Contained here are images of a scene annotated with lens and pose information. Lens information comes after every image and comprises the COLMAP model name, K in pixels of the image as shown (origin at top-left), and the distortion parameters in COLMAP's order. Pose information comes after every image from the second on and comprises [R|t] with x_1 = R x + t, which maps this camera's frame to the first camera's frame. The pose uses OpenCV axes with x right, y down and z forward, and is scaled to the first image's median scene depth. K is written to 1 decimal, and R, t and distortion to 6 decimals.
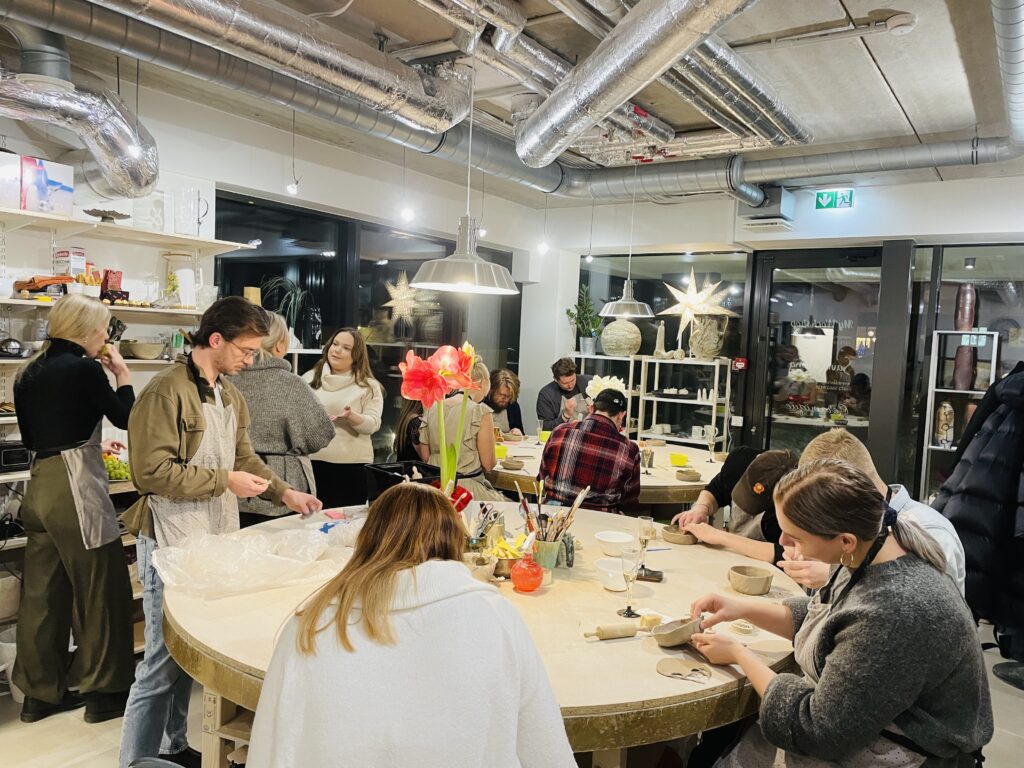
lens RADIAL K [[771.8, 0, 512.0], [0, 771.8, 384.0], [0, 0, 1]] dist [0.071878, -0.113219]
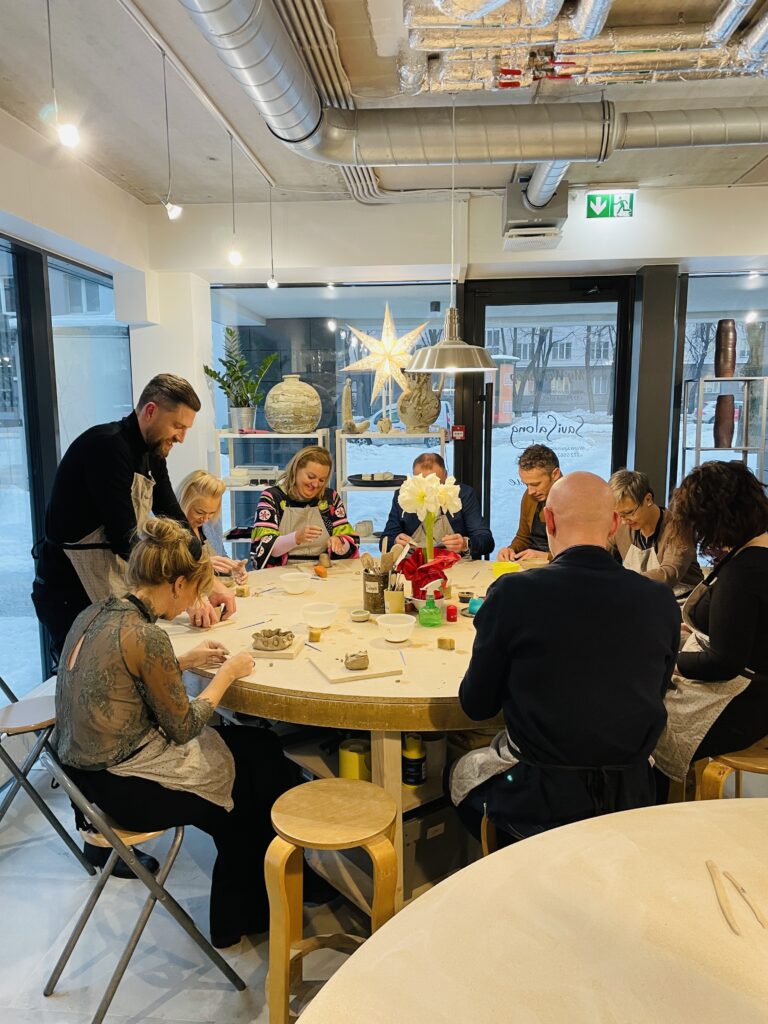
lens RADIAL K [[771.8, 0, 384.0], [0, 771.8, 512.0], [0, 0, 1]] dist [0.071878, -0.113219]
pose [[0.869702, -0.117853, 0.479301, -0.137540], [0.075673, 0.991432, 0.106468, -0.033773], [-0.487743, -0.056325, 0.871169, 0.357843]]
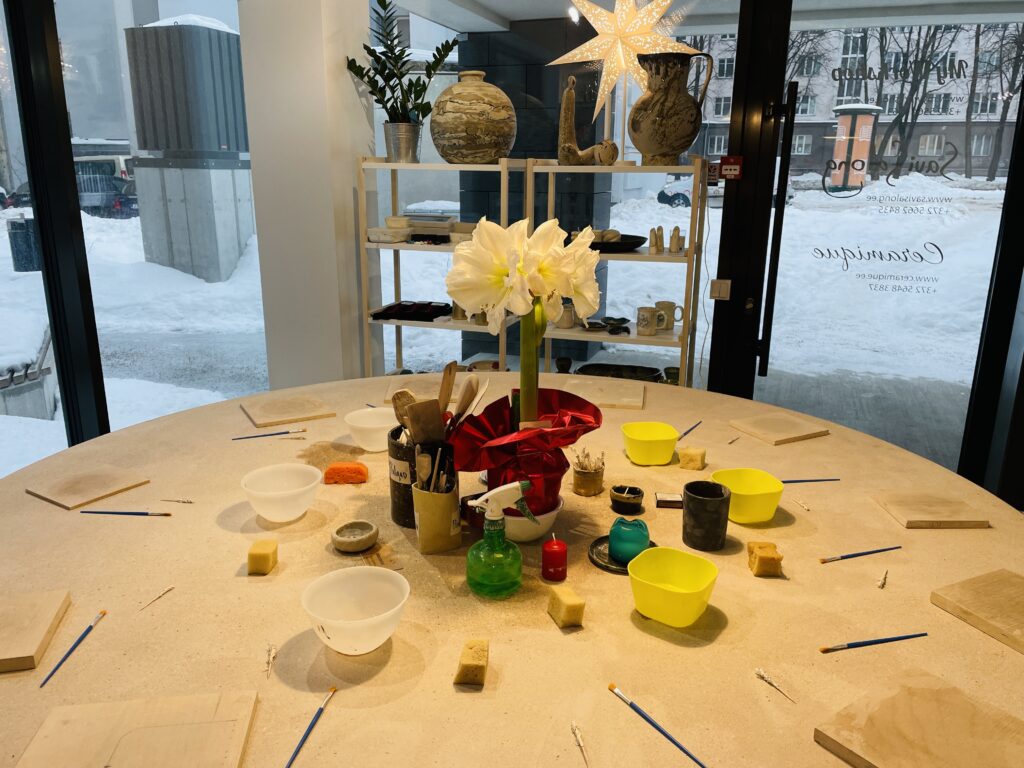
lens RADIAL K [[771.8, 0, 512.0], [0, 771.8, 384.0], [0, 0, 1]] dist [0.071878, -0.113219]
pose [[0.965956, -0.104136, 0.236824, 0.038806], [0.049771, 0.973113, 0.224888, -0.011064], [-0.253875, -0.205445, 0.945167, 0.543515]]
